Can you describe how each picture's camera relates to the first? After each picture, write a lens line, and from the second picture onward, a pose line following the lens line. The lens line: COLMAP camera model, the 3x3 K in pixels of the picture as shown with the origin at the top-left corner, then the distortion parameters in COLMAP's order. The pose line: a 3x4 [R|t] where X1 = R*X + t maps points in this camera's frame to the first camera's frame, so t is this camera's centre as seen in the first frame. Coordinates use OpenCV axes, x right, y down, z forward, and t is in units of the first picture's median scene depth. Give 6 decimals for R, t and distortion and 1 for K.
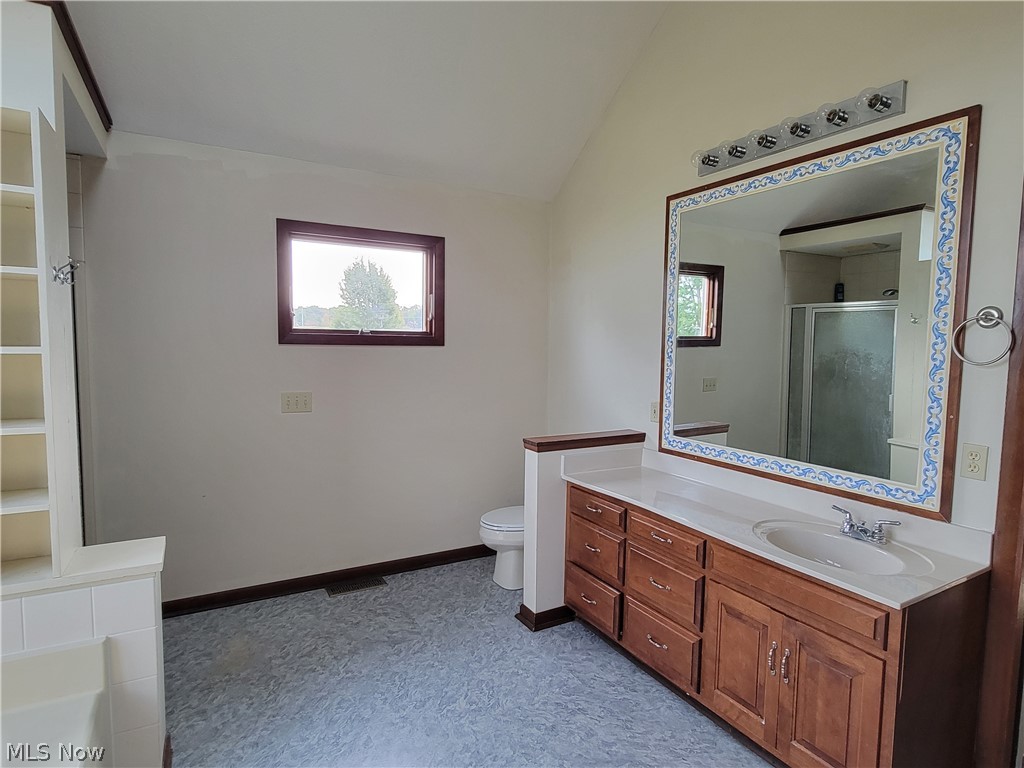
lens RADIAL K [[560.2, 0, 514.5], [0, 560.2, 387.3], [0, 0, 1]] dist [0.001051, 0.000894]
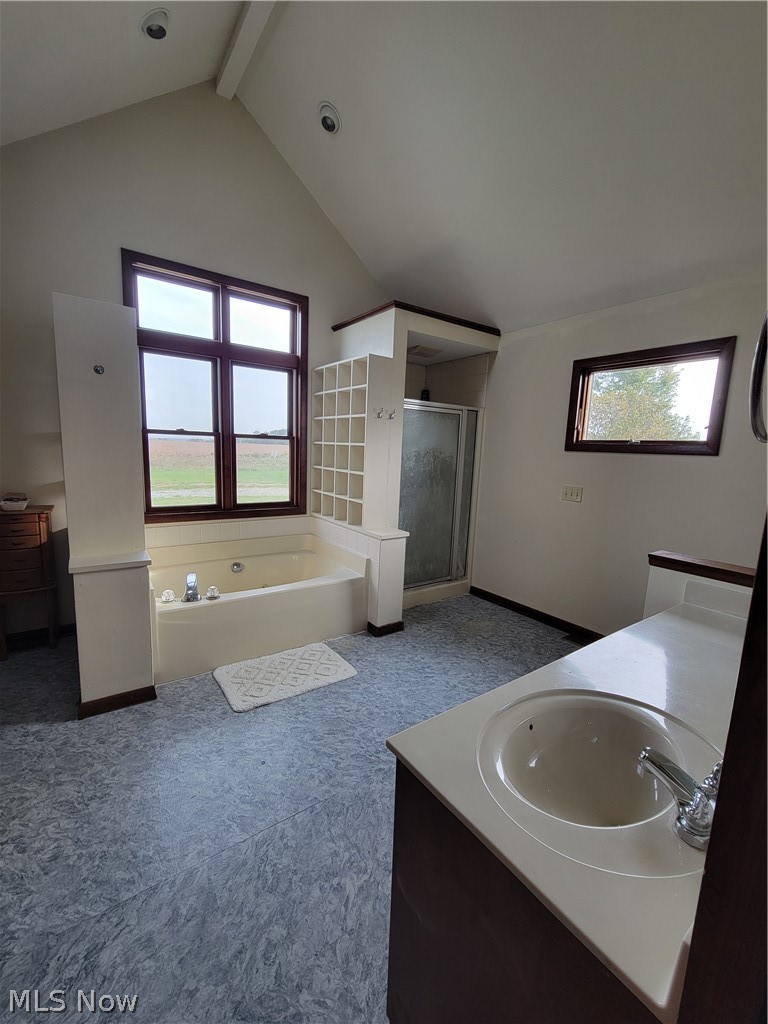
lens RADIAL K [[419.4, 0, 384.0], [0, 419.4, 512.0], [0, 0, 1]] dist [-0.001318, 0.000653]
pose [[0.104321, 0.137384, -0.985009, 0.584856], [-0.116654, 0.985267, 0.125065, -0.004213], [0.987679, 0.101859, 0.118811, 0.424290]]
